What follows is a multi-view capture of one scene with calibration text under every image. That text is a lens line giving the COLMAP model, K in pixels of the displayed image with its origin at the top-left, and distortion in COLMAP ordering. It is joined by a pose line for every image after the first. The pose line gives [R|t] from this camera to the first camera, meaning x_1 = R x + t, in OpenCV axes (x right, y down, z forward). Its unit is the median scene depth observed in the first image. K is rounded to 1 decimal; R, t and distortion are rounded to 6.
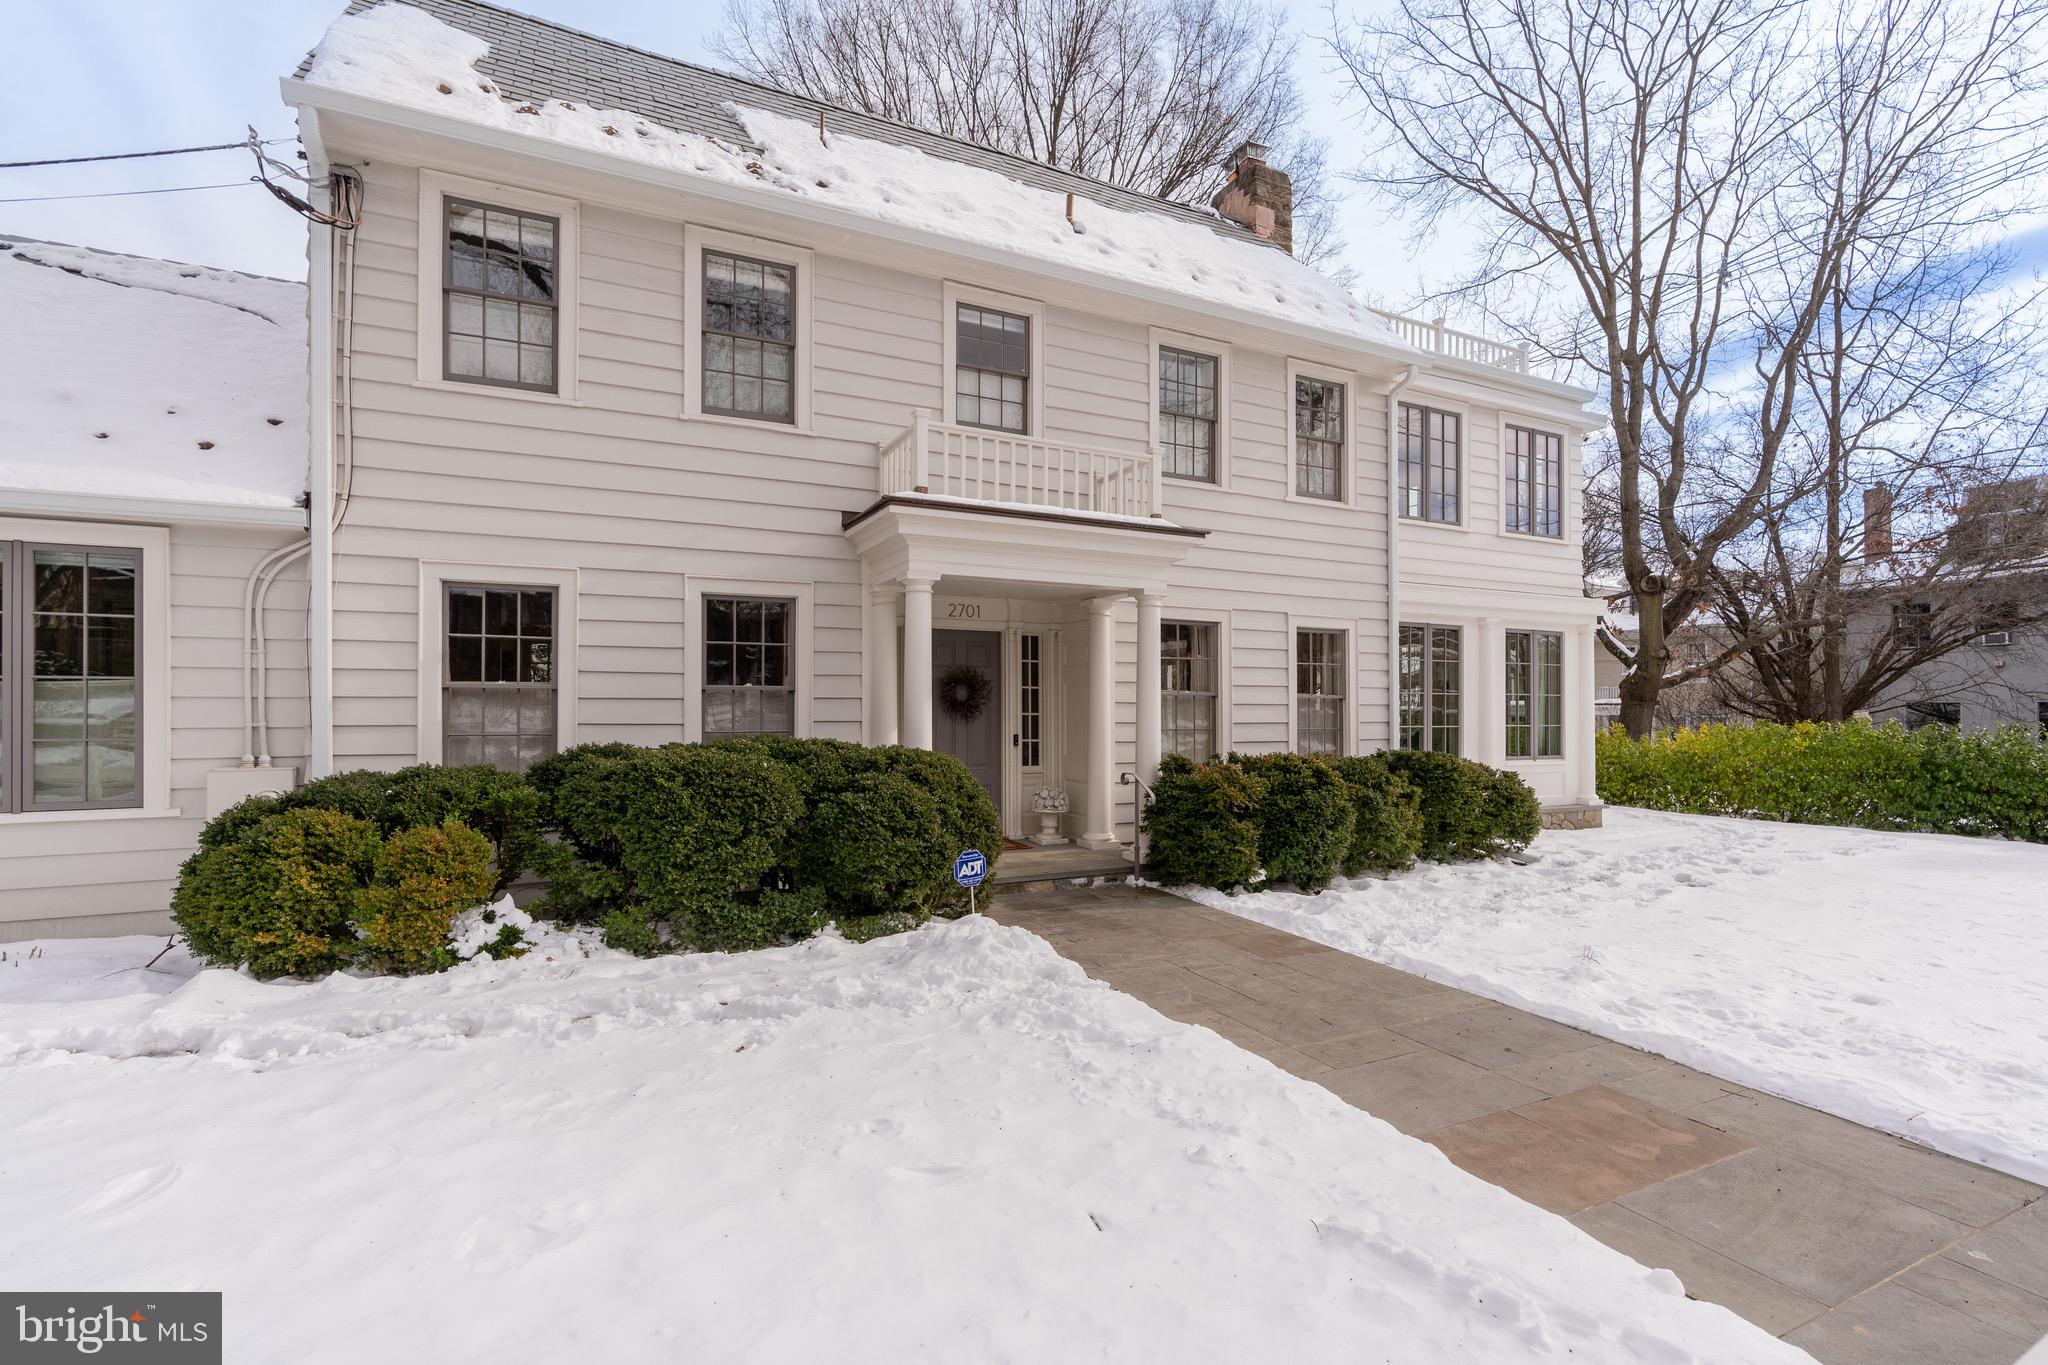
lens RADIAL K [[932.7, 0, 1024.0], [0, 932.7, 682.5], [0, 0, 1]] dist [-0.005760, -0.000530]
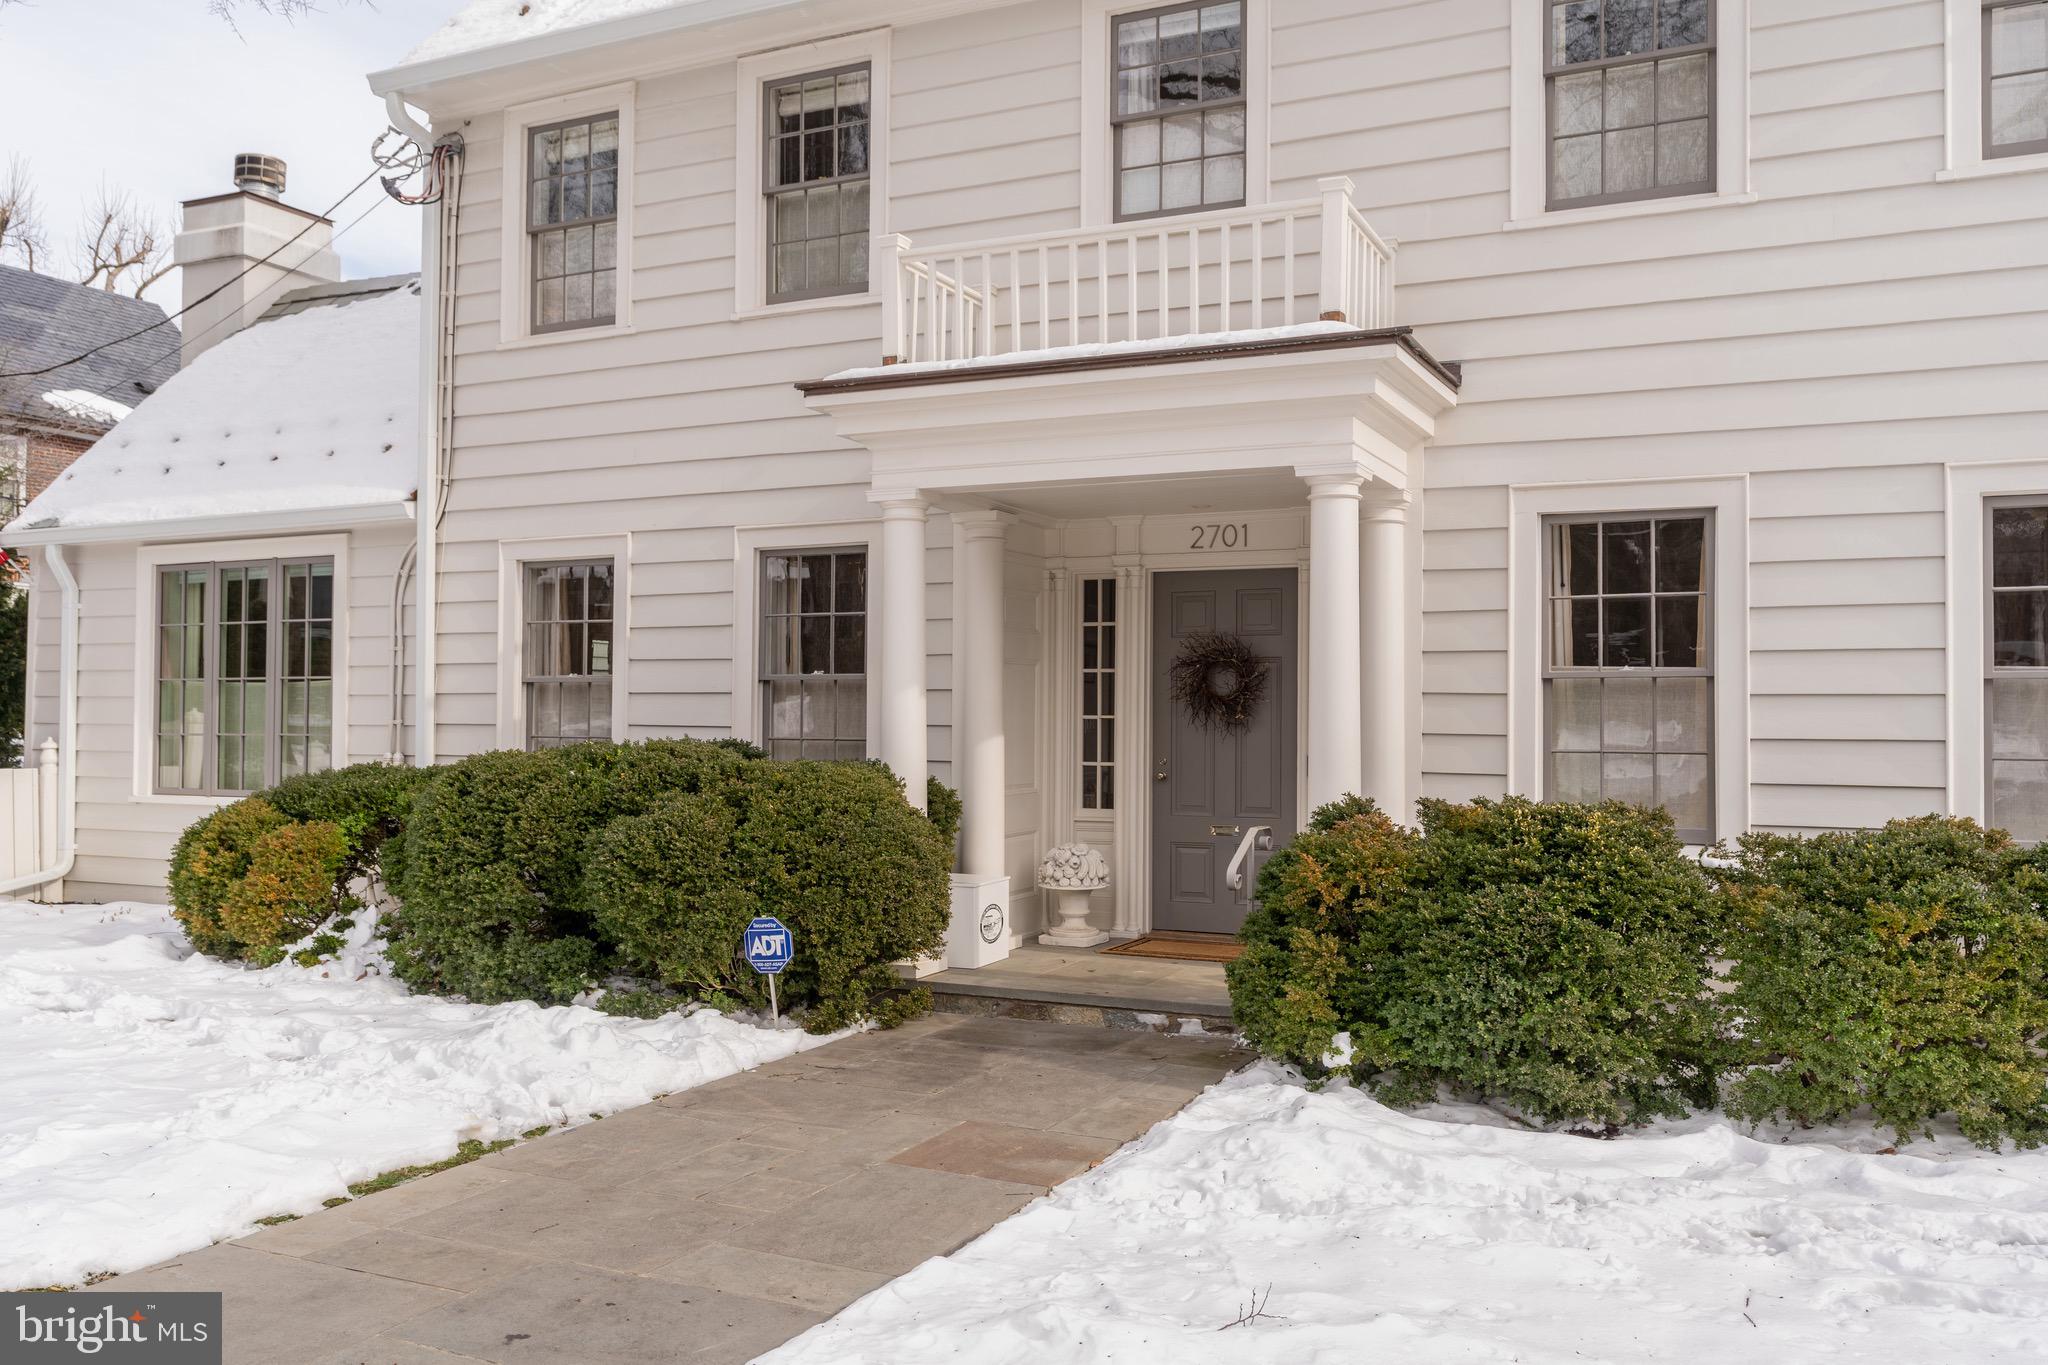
lens RADIAL K [[1612.1, 0, 1024.0], [0, 1612.1, 682.5], [0, 0, 1]] dist [-0.042229, -0.004141]
pose [[0.637801, -0.012983, -0.770092, 0.784937], [0.018272, 0.999832, -0.001724, 0.015428], [0.769984, -0.012971, 0.637931, 0.355542]]
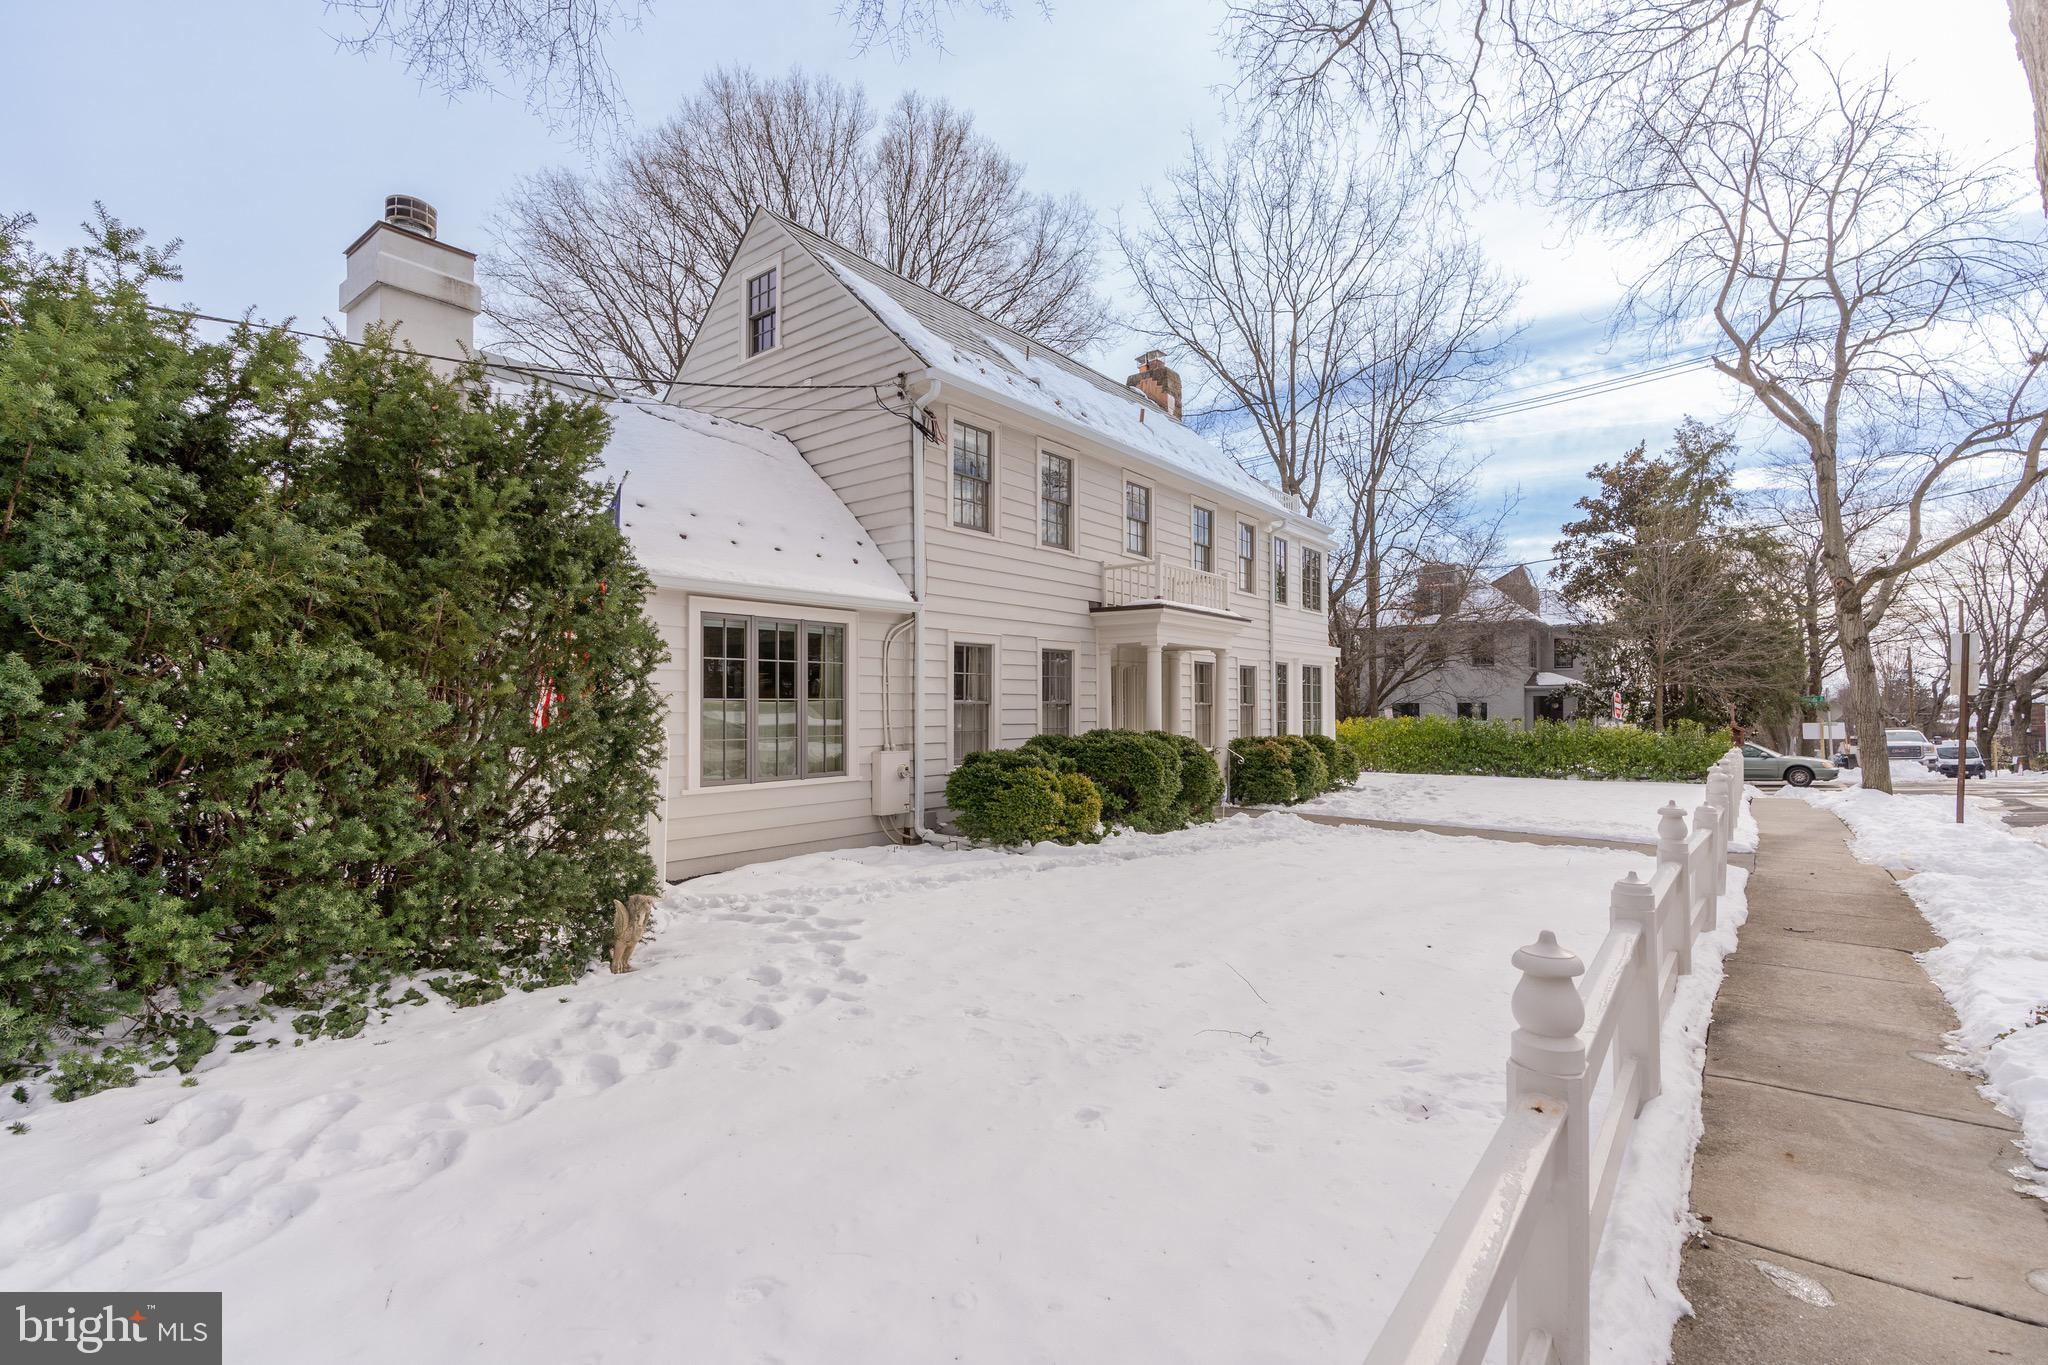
lens RADIAL K [[932.7, 0, 1024.0], [0, 932.7, 682.5], [0, 0, 1]] dist [-0.005760, -0.000530]
pose [[0.902553, 0.002793, 0.430570, -0.864891], [-0.000157, 0.999981, -0.006158, -0.017390], [-0.430579, 0.005491, 0.902536, -0.424239]]
